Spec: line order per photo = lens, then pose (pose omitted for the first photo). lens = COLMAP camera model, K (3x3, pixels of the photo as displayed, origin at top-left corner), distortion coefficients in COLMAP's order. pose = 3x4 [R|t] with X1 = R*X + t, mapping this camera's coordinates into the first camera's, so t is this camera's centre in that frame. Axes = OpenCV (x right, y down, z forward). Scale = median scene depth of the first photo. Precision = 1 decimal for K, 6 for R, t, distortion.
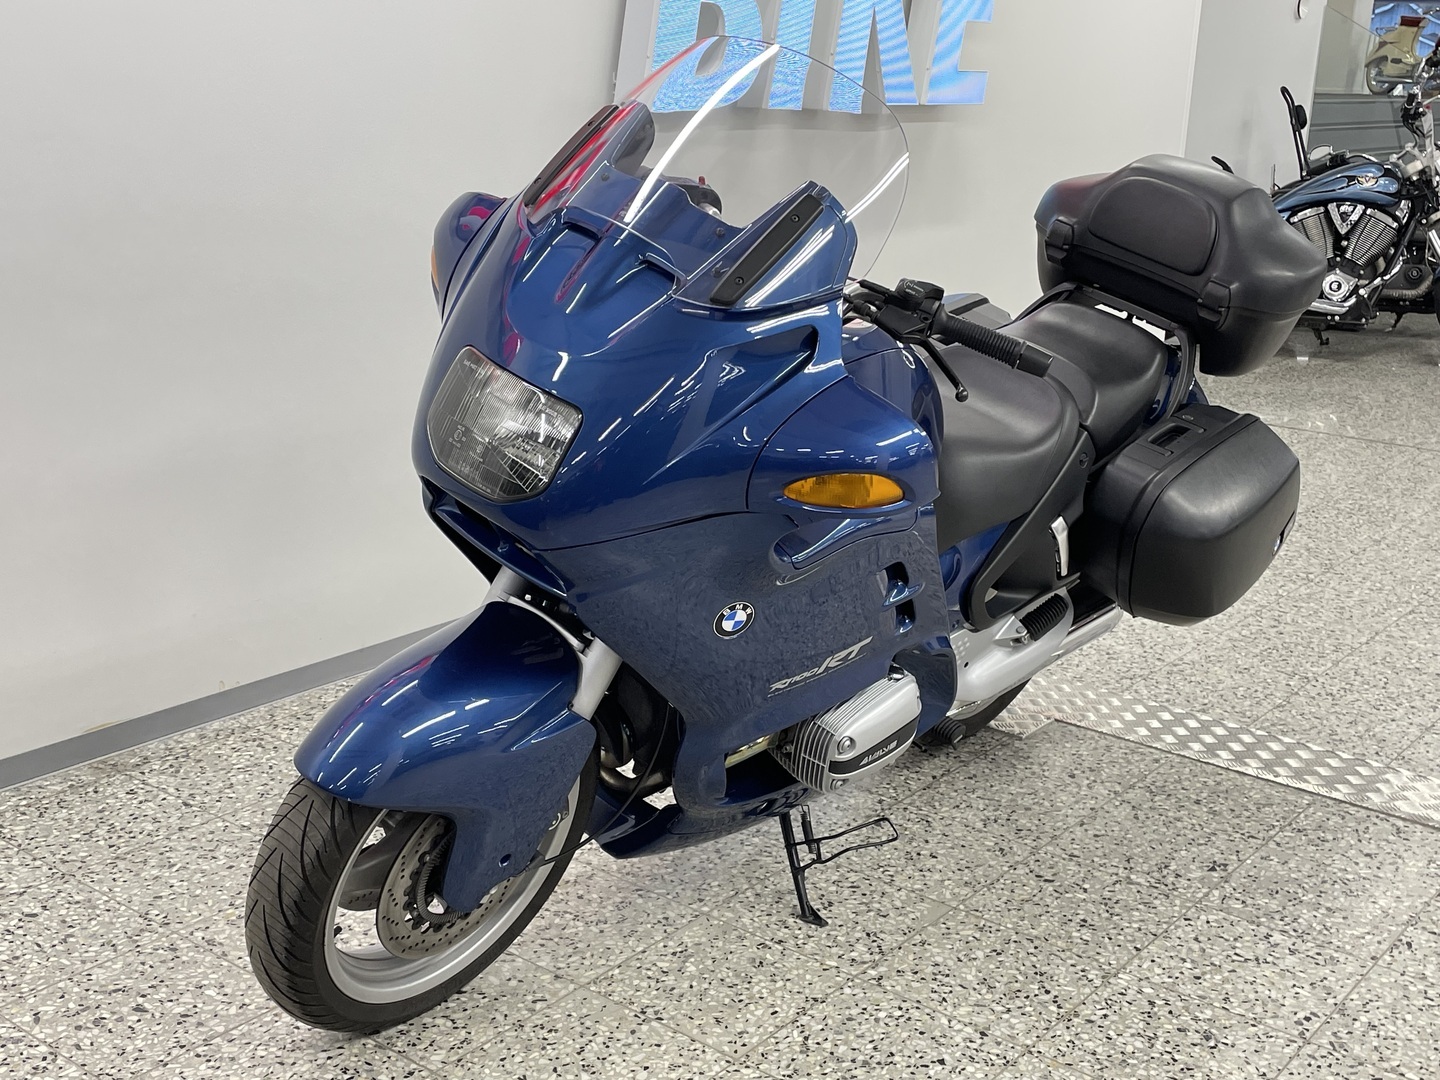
lens RADIAL K [[1705.7, 0, 712.4], [0, 1705.7, 547.1], [0, 0, 1]] dist [0.049927, 0.000000]
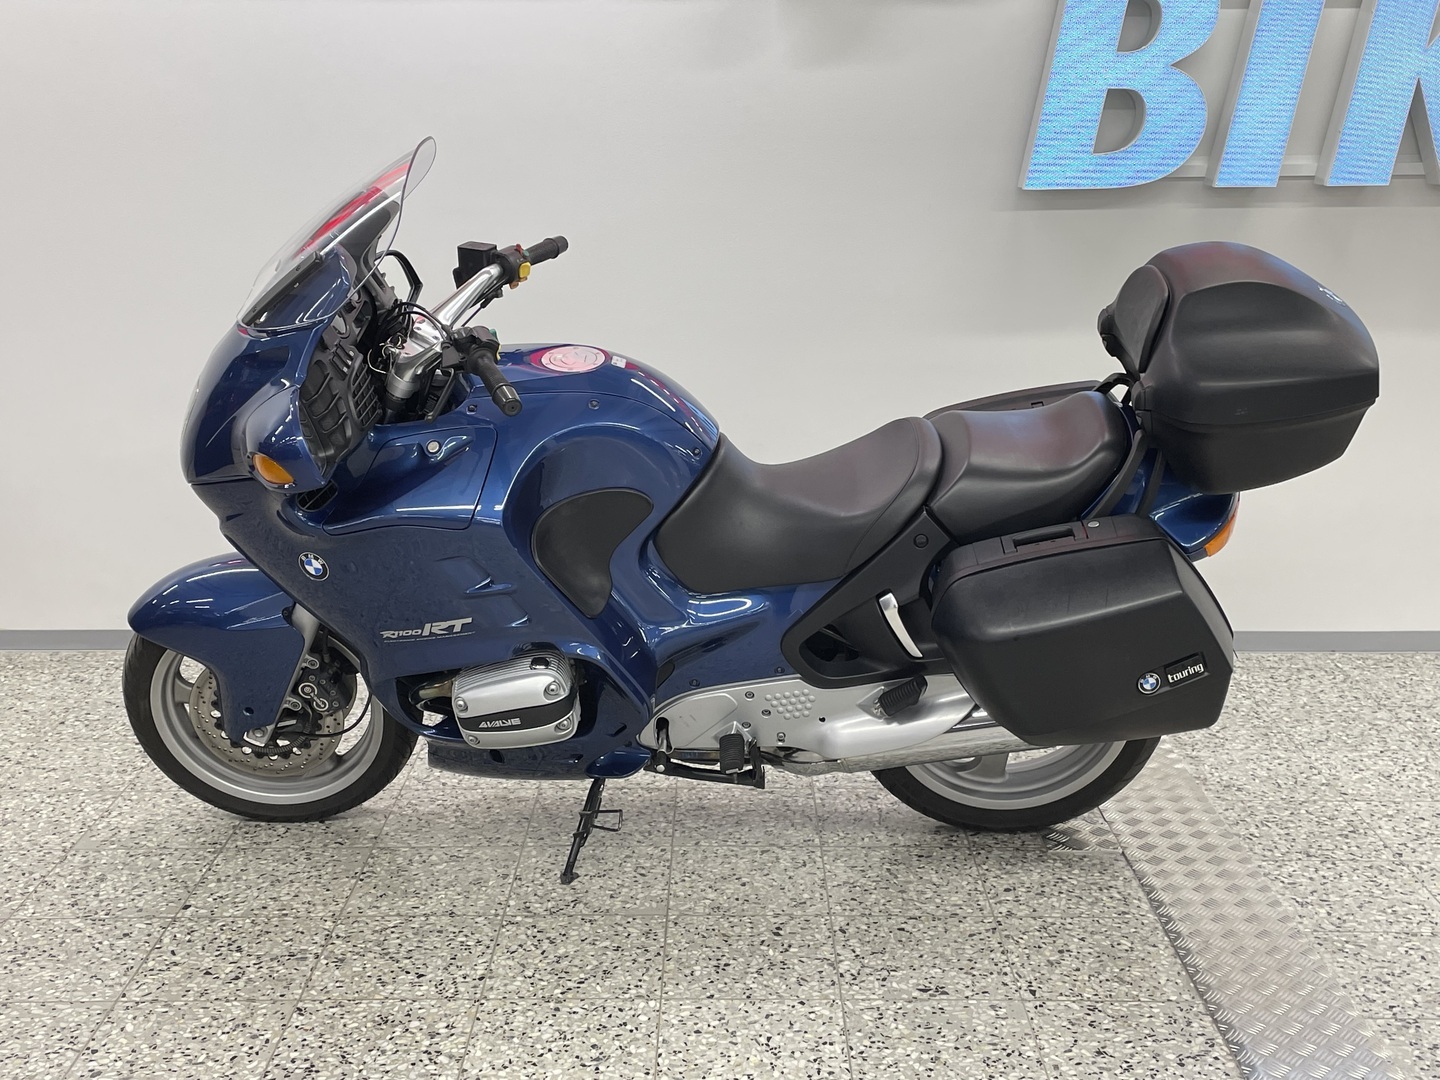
lens RADIAL K [[1705.7, 0, 729.5], [0, 1705.7, 513.9], [0, 0, 1]] dist [0.049927, 0.000000]
pose [[0.621712, 0.149447, -0.768857, 1.014435], [-0.197341, 0.979848, 0.030885, -0.084447], [0.757978, 0.132526, 0.638675, 0.318169]]
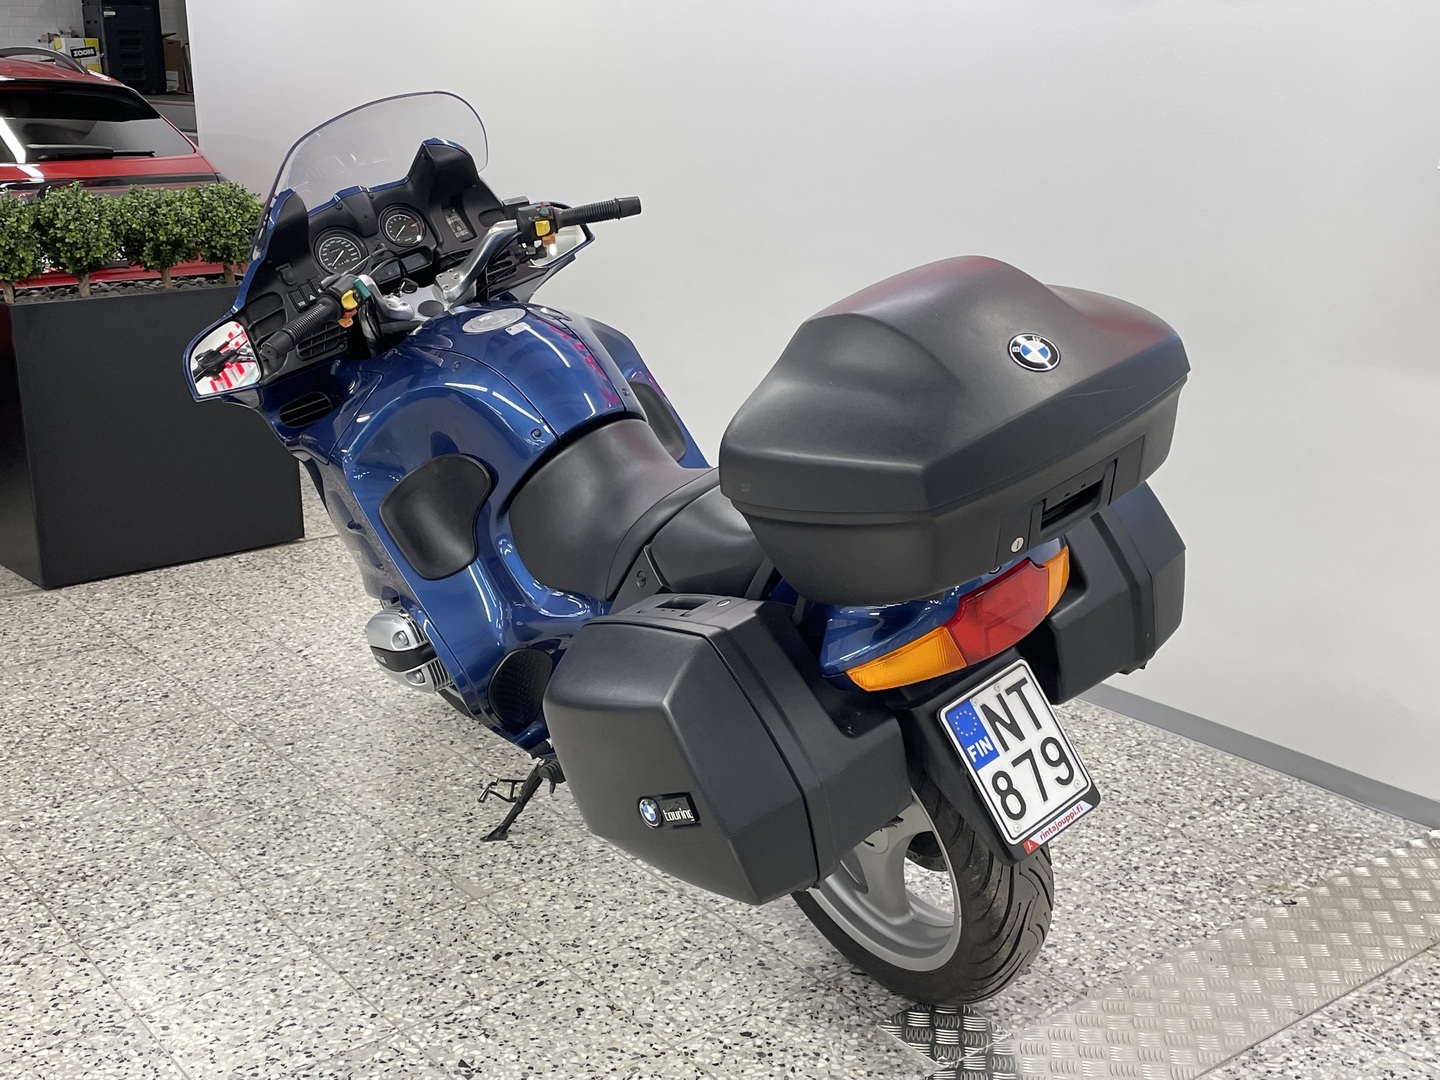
lens RADIAL K [[1705.7, 0, 745.8], [0, 1705.7, 512.0], [0, 0, 1]] dist [0.049927, 0.000000]
pose [[-0.232433, 0.220089, -0.947384, 1.107813], [-0.266164, 0.922485, 0.279605, -0.368416], [0.935485, 0.317149, -0.155836, 1.311623]]
